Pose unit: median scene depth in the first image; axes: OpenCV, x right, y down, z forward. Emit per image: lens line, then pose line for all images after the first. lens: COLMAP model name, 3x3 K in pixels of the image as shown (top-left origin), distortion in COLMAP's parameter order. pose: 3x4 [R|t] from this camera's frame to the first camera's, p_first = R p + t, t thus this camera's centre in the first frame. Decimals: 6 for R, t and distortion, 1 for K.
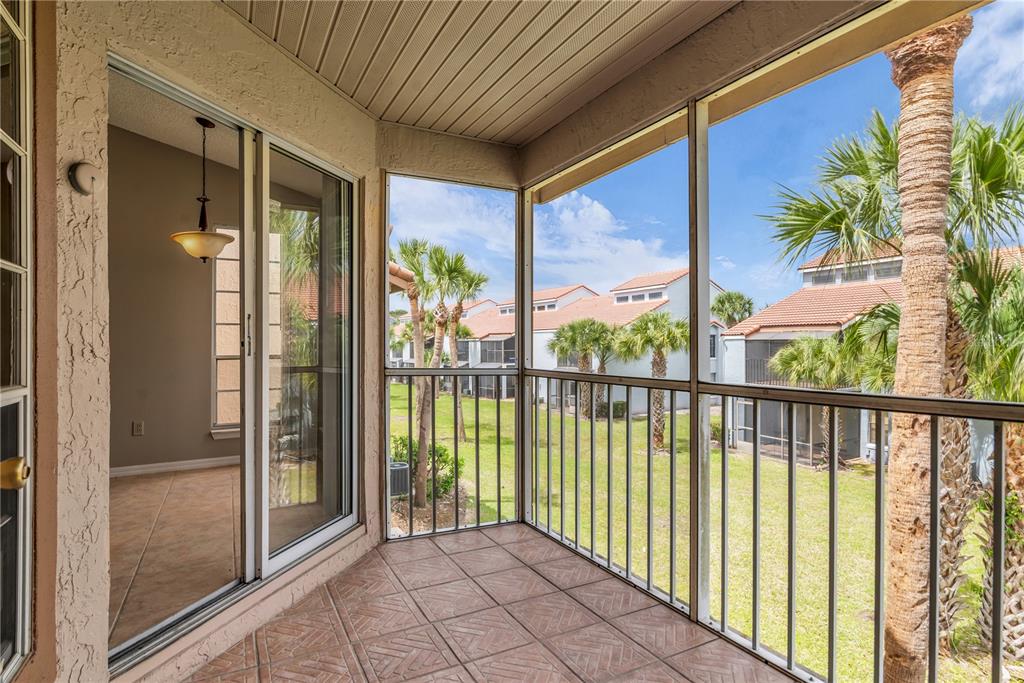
lens RADIAL K [[539.6, 0, 511.2], [0, 539.6, 340.9], [0, 0, 1]] dist [0.001034, 0.000669]
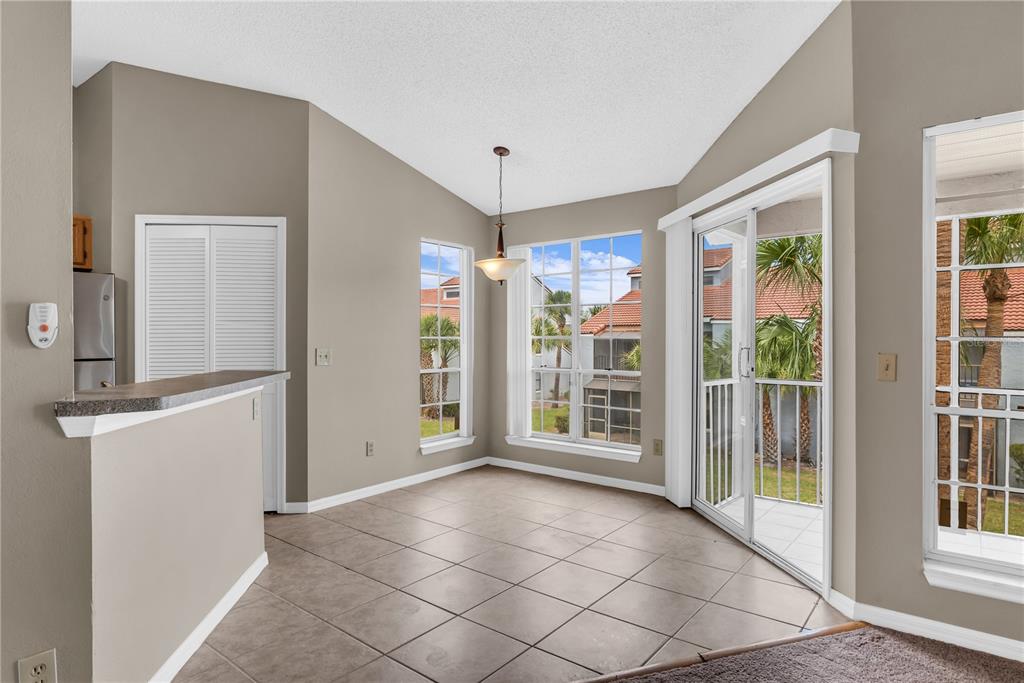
lens RADIAL K [[576.1, 0, 510.9], [0, 576.1, 335.7], [0, 0, 1]] dist [0.000942, -0.000267]
pose [[0.913003, -0.000326, 0.407954, -0.976436], [-0.001554, 0.999990, 0.004277, -0.058942], [-0.407951, -0.004539, 0.912993, 0.046403]]
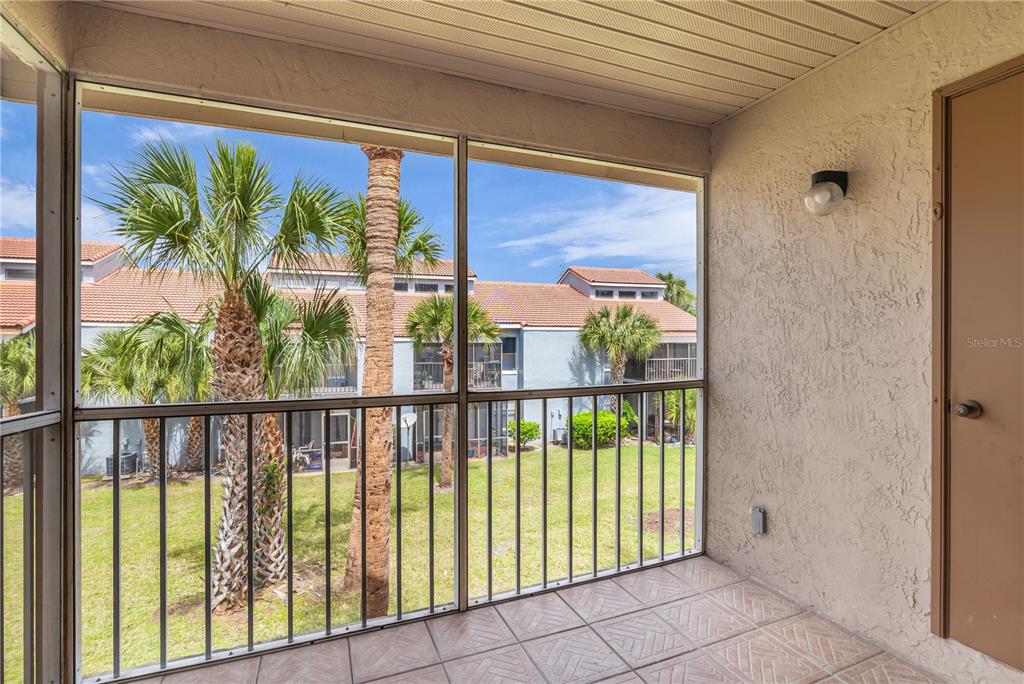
lens RADIAL K [[493.1, 0, 507.4], [0, 493.1, 343.9], [0, 0, 1]] dist [-0.005464, -0.000924]
pose [[0.110326, 0.002828, 0.993891, -0.423490], [-0.003010, 0.999992, -0.002511, -0.014314], [-0.993891, -0.002714, 0.110334, 0.523818]]
